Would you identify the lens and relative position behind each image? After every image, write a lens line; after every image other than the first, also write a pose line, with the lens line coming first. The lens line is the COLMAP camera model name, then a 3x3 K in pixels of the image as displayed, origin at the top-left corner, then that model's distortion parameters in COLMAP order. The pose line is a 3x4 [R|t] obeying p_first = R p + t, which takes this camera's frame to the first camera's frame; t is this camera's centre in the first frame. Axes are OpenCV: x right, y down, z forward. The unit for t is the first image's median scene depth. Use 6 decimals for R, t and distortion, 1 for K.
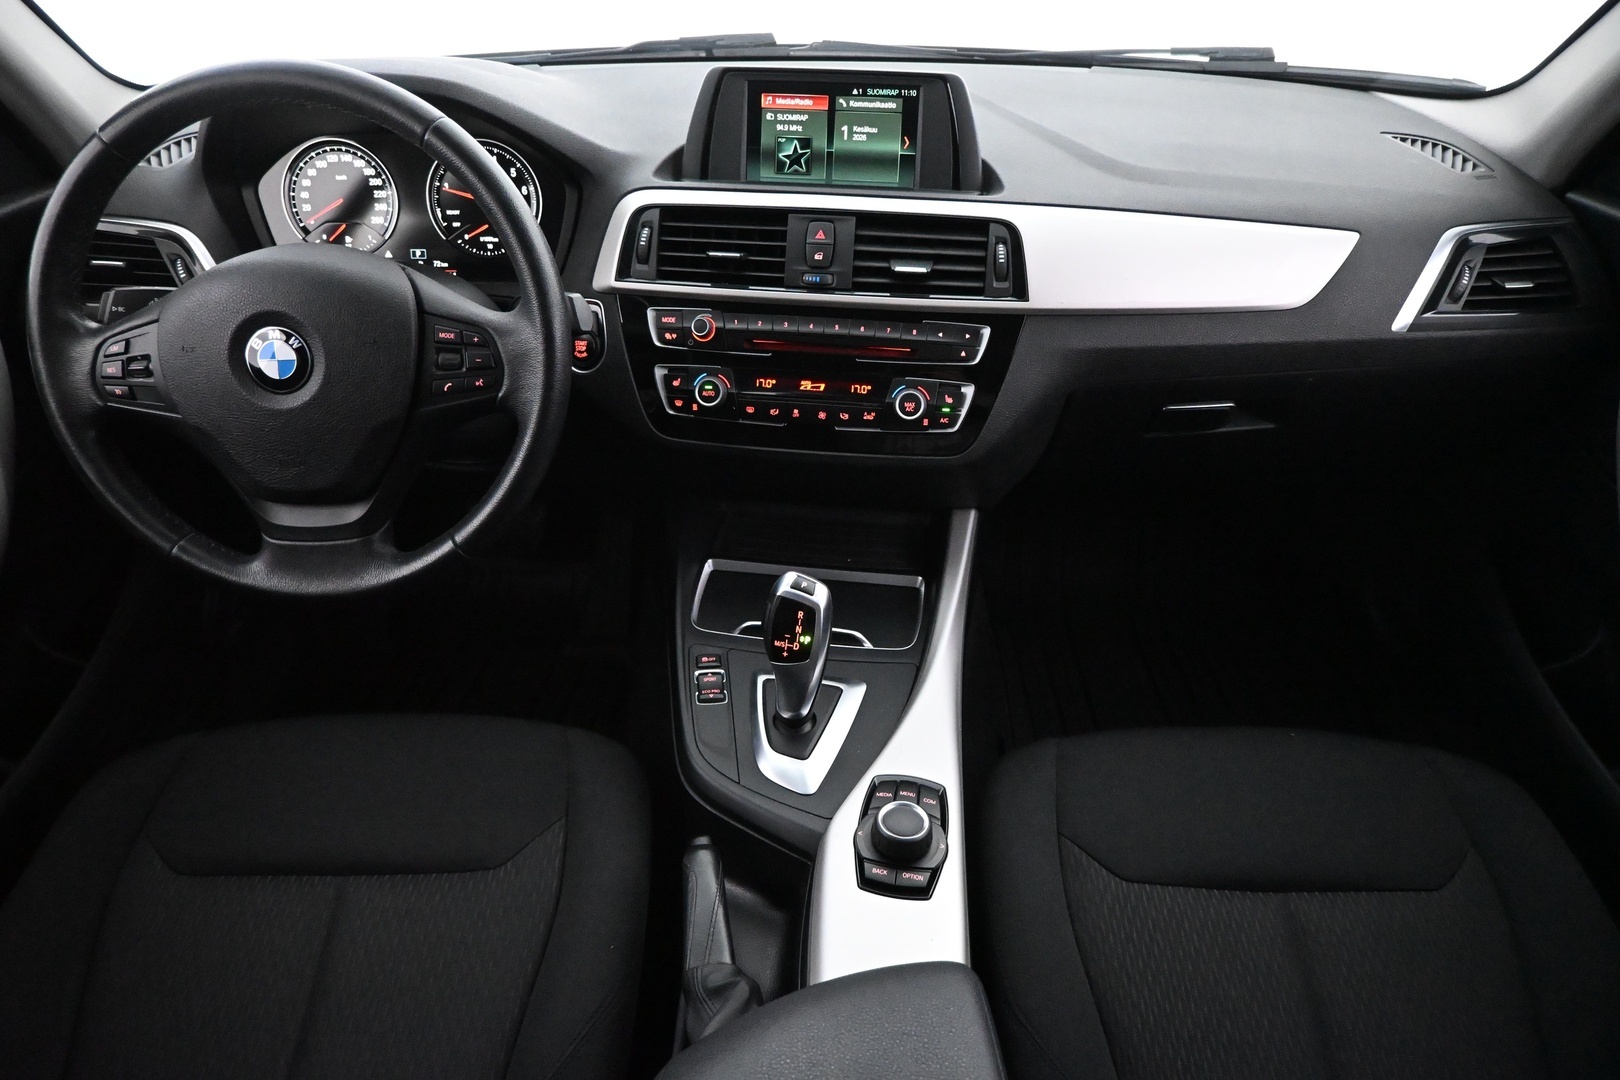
lens RADIAL K [[1111.7, 0, 809.7], [0, 1111.7, 537.1], [0, 0, 1]] dist [0.000245, 0.001334]
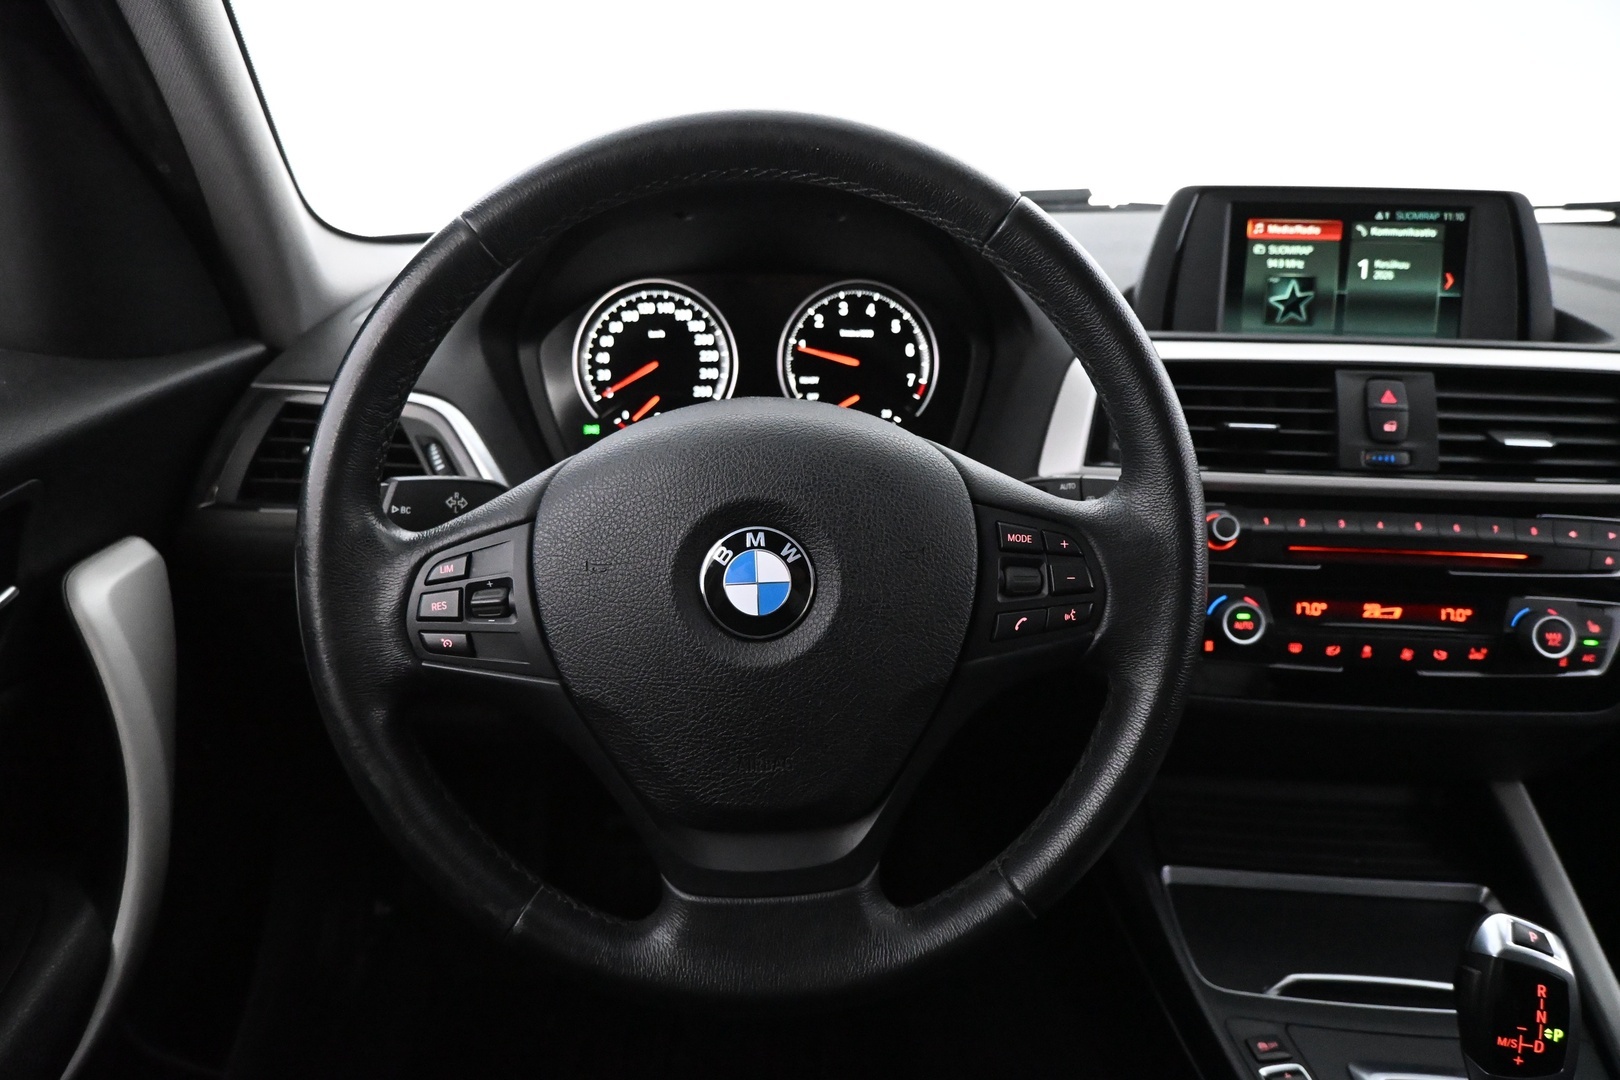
lens RADIAL K [[1111.7, 0, 814.4], [0, 1111.7, 533.3], [0, 0, 1]] dist [0.000245, 0.001334]
pose [[0.998370, -0.014627, 0.055160, -0.382586], [0.025626, 0.978567, -0.204328, -0.052580], [-0.050989, 0.205408, 0.977347, 0.341952]]
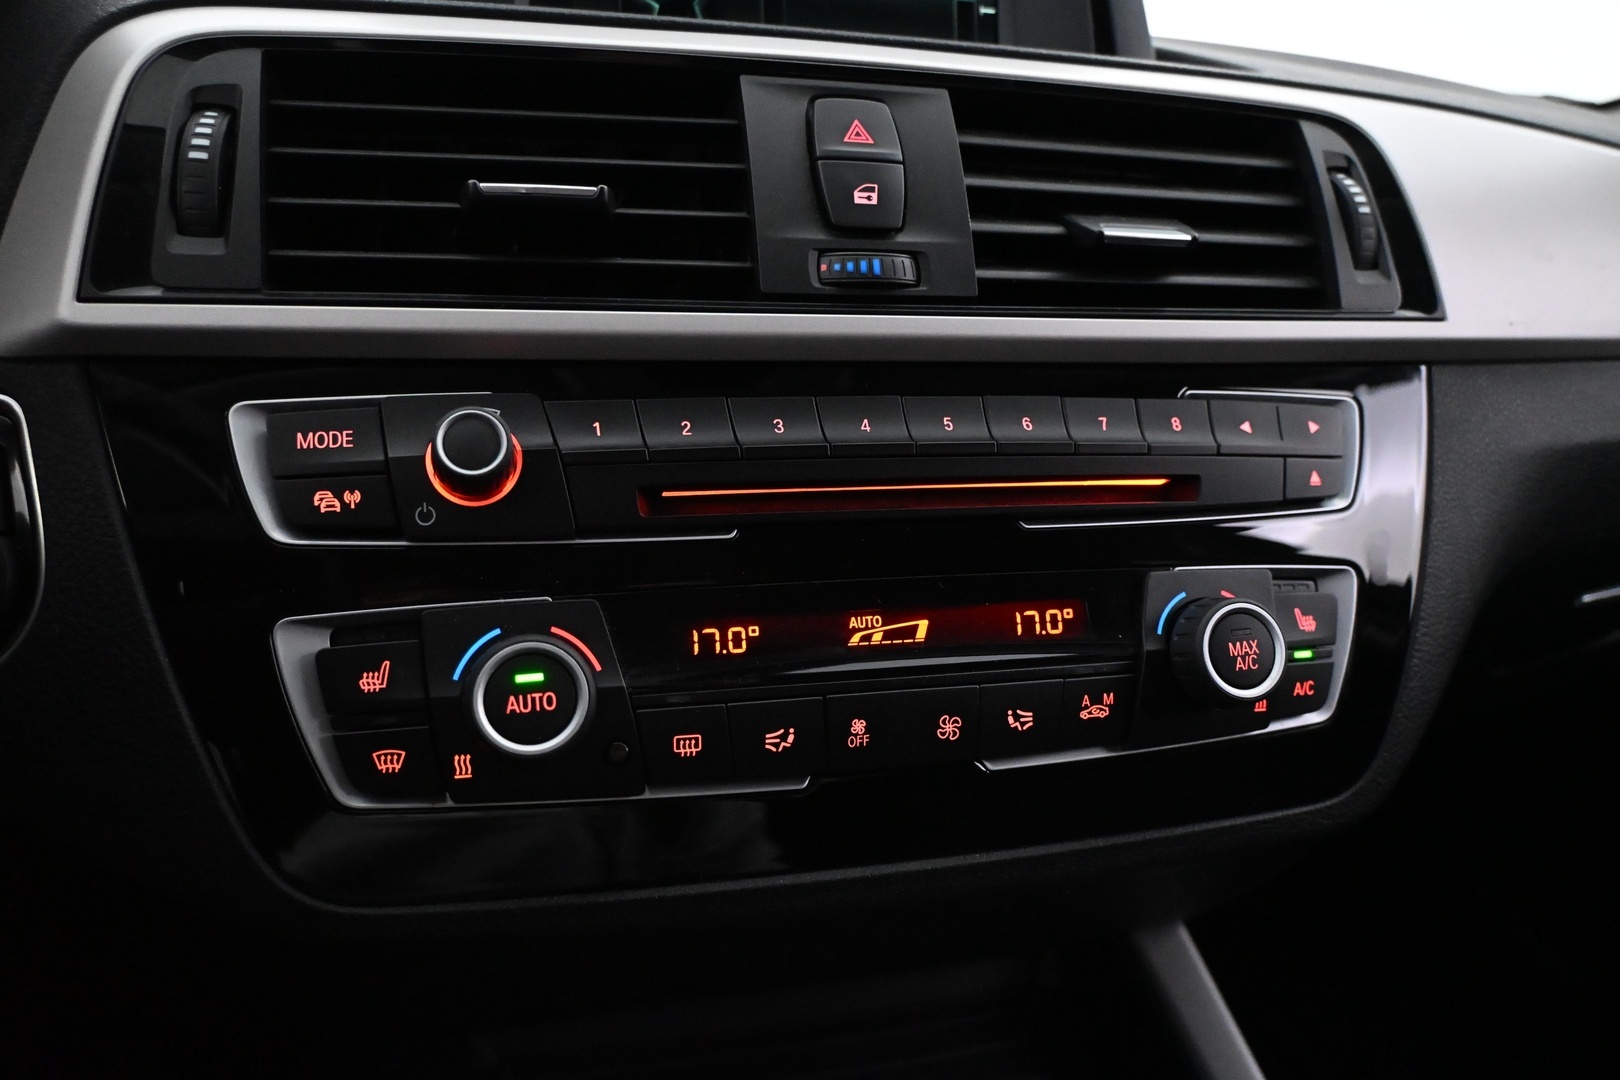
lens RADIAL K [[1151.3, 0, 809.0], [0, 1151.3, 528.4], [0, 0, 1]] dist [-0.005301, 0.010092]
pose [[0.924863, -0.074904, 0.372852, -0.124680], [0.172517, 0.956366, -0.235800, -0.094879], [-0.338921, 0.282406, 0.897430, 0.735454]]
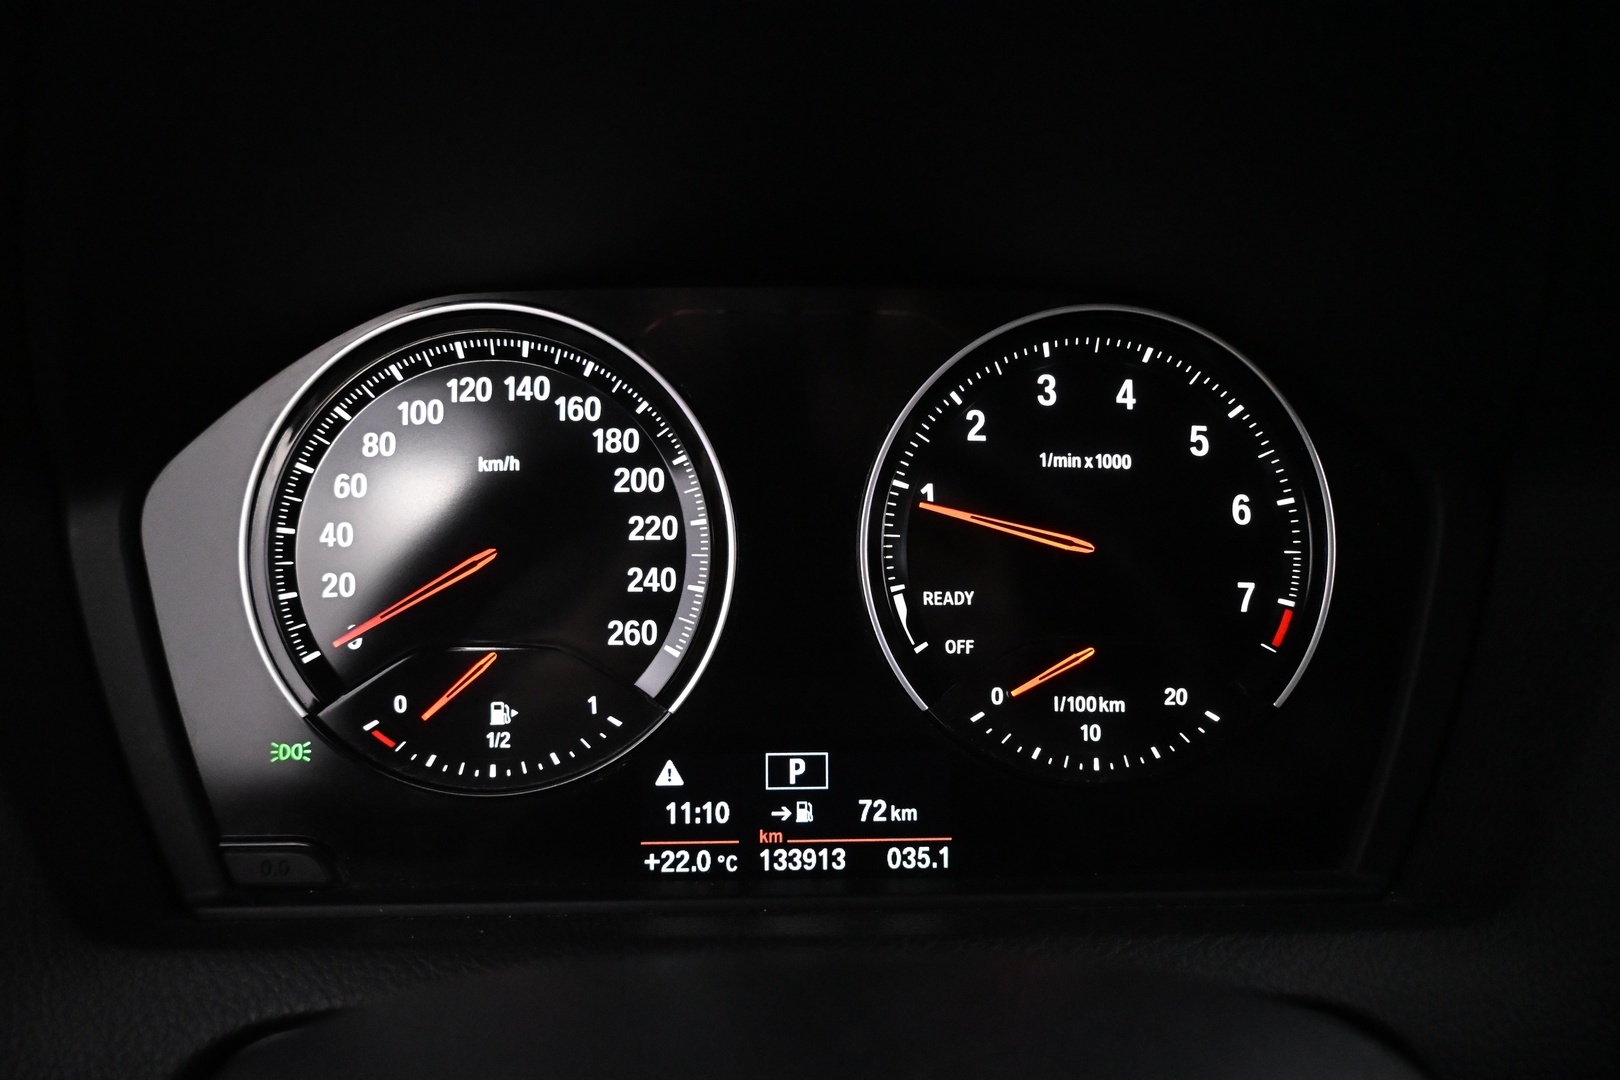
lens RADIAL K [[1151.3, 0, 805.4], [0, 1151.3, 544.5], [0, 0, 1]] dist [-0.005301, 0.010092]
pose [[0.999676, -0.007617, 0.024303, -0.381969], [0.014615, 0.953051, -0.302456, -0.243548], [-0.020858, 0.302713, 0.952854, 0.810139]]
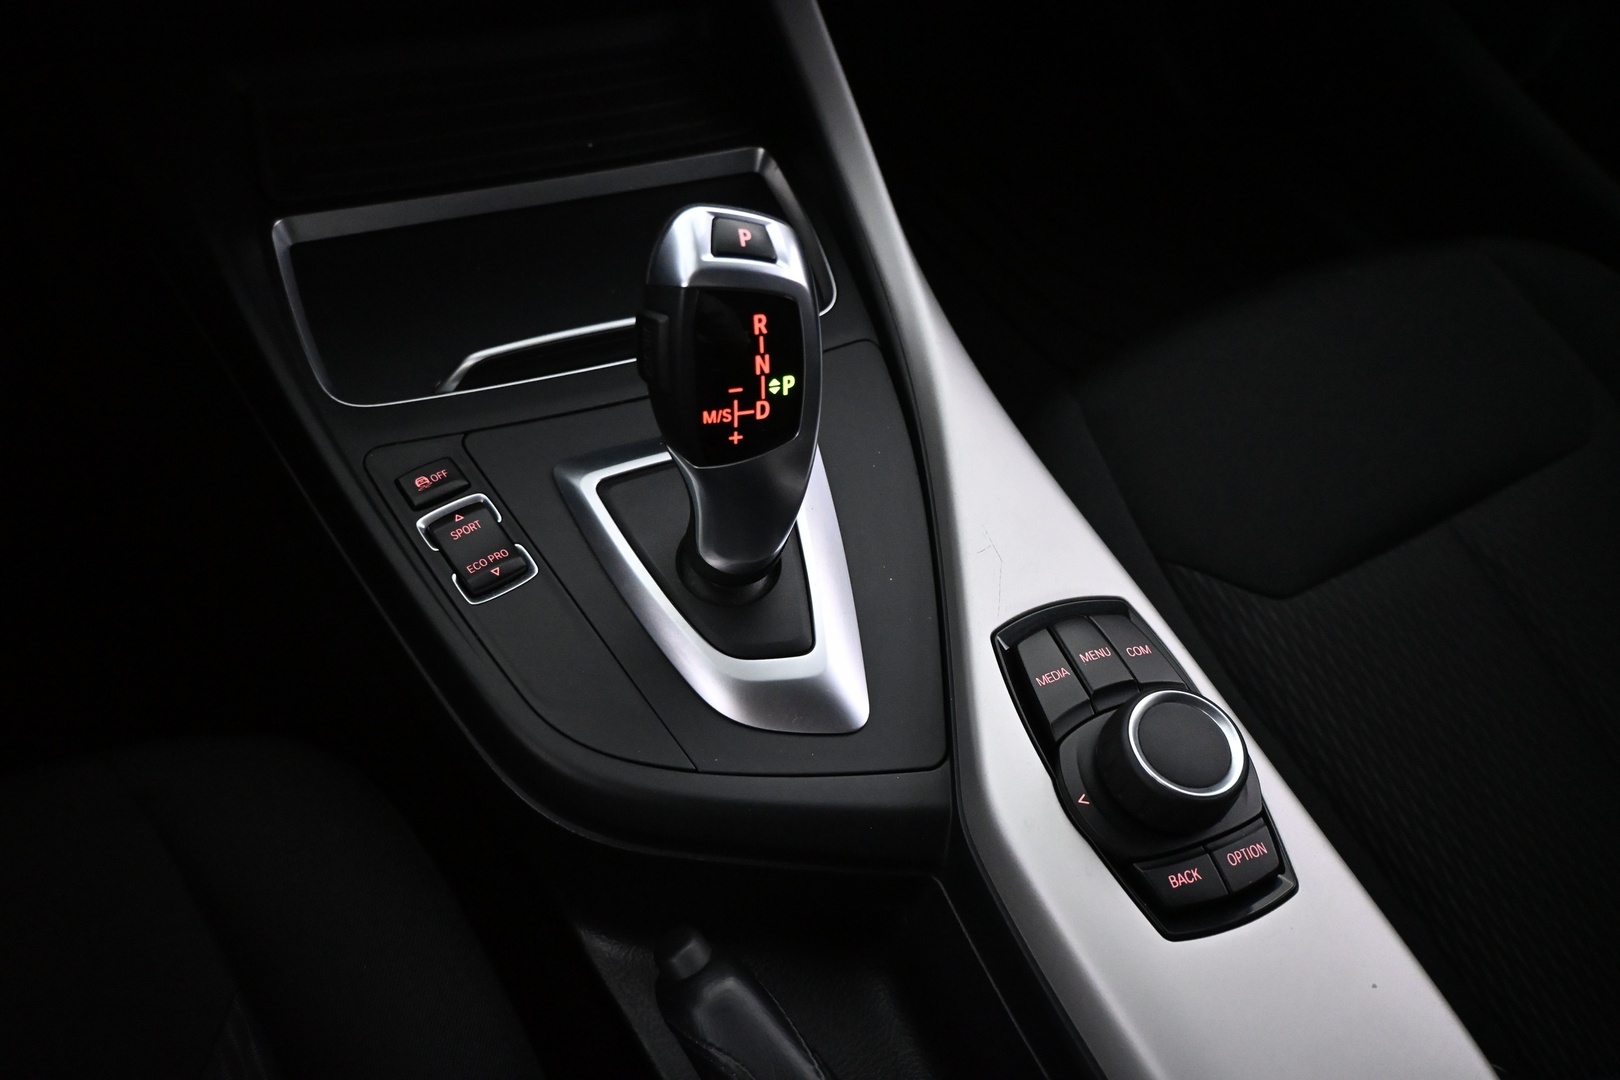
lens RADIAL K [[1151.3, 0, 810.4], [0, 1151.3, 544.4], [0, 0, 1]] dist [-0.005301, 0.010092]
pose [[0.849708, -0.357982, 0.387098, -0.145028], [0.182327, 0.888384, 0.421343, -0.017688], [-0.494725, -0.287440, 0.820137, 0.596744]]
